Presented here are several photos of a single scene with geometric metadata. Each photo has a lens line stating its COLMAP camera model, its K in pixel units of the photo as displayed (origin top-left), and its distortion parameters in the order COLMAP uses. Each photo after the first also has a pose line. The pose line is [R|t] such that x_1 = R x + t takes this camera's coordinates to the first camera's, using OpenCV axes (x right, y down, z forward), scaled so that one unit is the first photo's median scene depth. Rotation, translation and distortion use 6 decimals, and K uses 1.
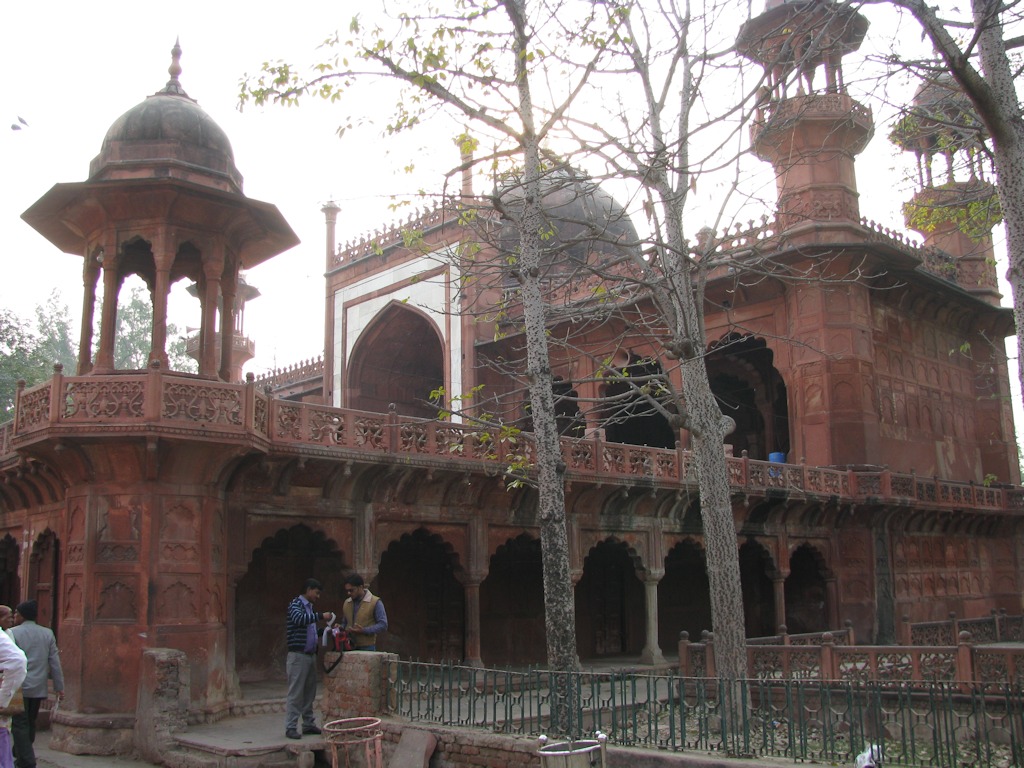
lens RADIAL K [[1055.5, 0, 512.0], [0, 1055.5, 384.0], [0, 0, 1]] dist [-0.171826, 0.191233]
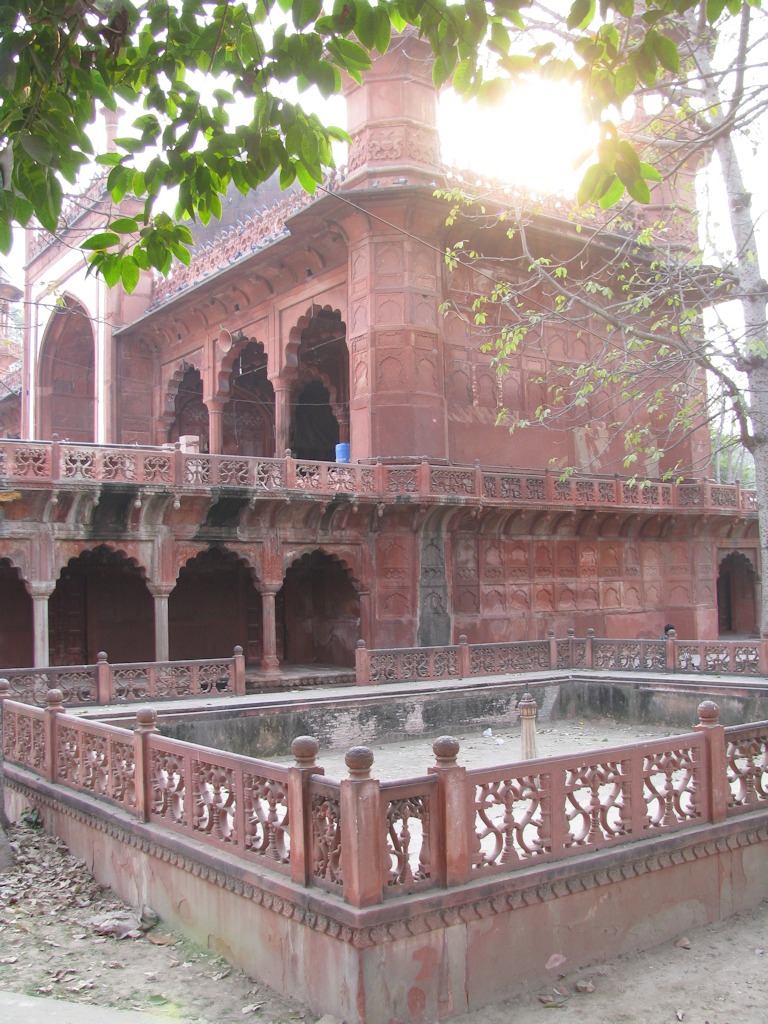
lens RADIAL K [[1055.5, 0, 384.0], [0, 1055.5, 512.0], [0, 0, 1]] dist [-0.171826, 0.191233]
pose [[0.991356, -0.013681, -0.130487, 0.409717], [0.029712, 0.992120, 0.121719, 0.017532], [0.127793, -0.124544, 0.983950, 0.149807]]
